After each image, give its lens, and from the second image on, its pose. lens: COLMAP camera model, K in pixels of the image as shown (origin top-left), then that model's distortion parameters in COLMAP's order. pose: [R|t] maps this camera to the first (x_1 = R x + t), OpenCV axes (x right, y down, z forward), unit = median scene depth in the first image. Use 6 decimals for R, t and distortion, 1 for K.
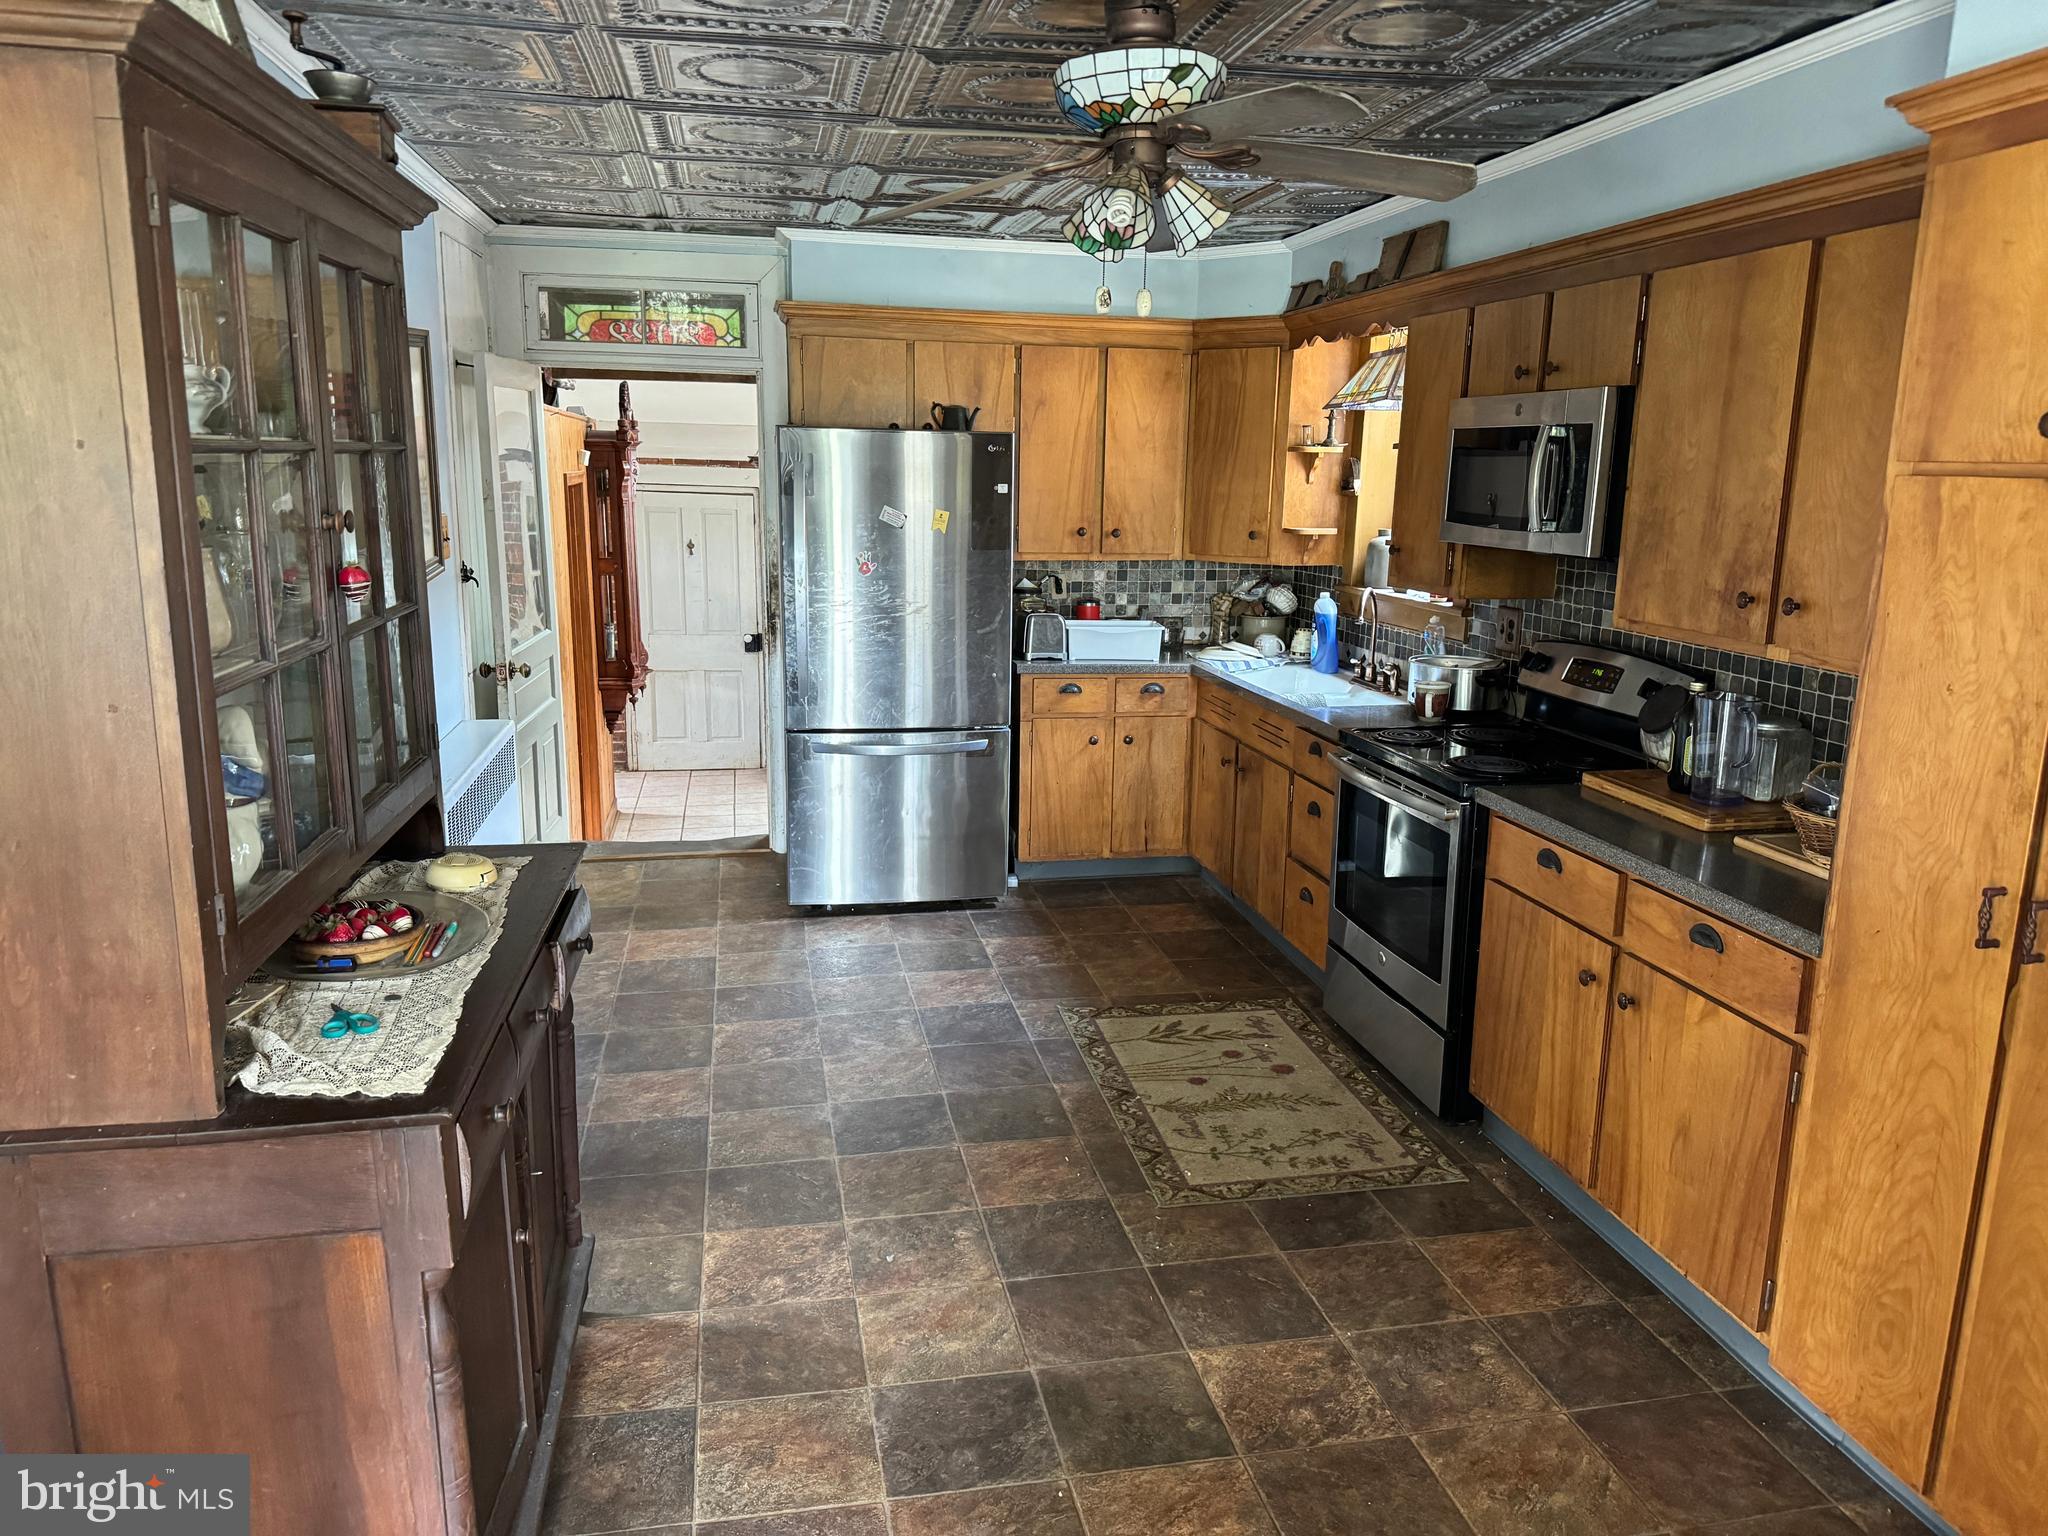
lens RADIAL K [[1455.0, 0, 1026.1], [0, 1455.0, 783.5], [0, 0, 1]] dist [0.130268, -0.176380]
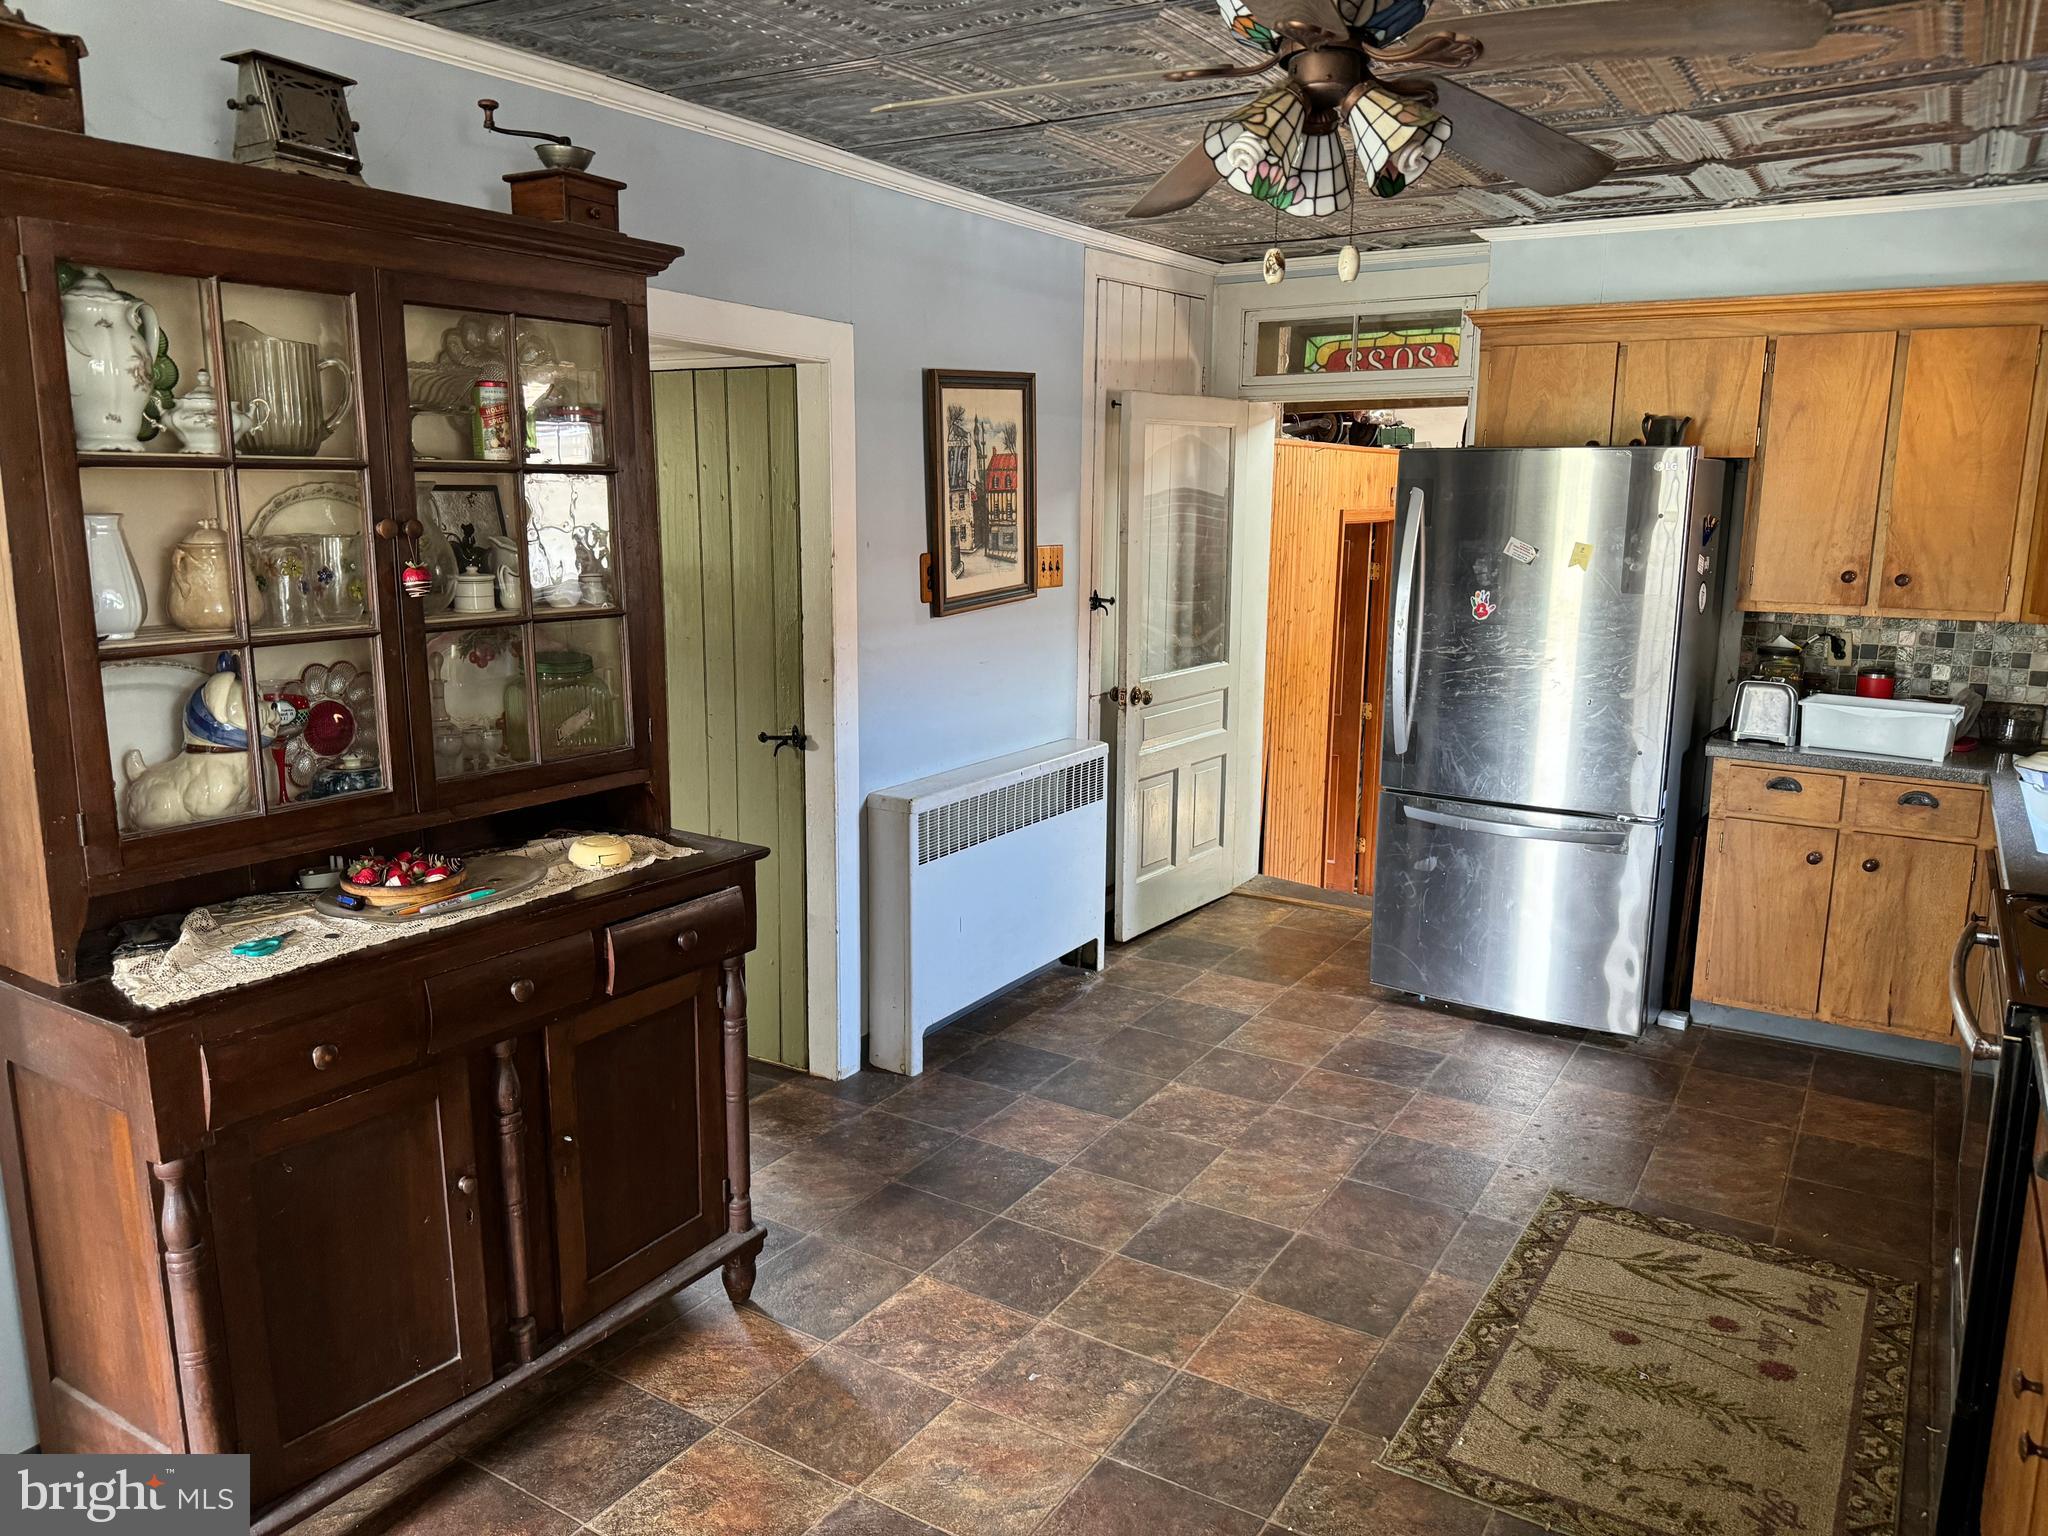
lens RADIAL K [[1459.0, 0, 1024.0], [0, 1459.0, 768.0], [0, 0, 1]] dist [0.126365, -0.177460]
pose [[0.724475, 0.119771, -0.678816, 0.295558], [-0.145856, 0.989126, 0.018855, -0.034580], [0.673692, 0.085349, 0.734067, 0.199121]]
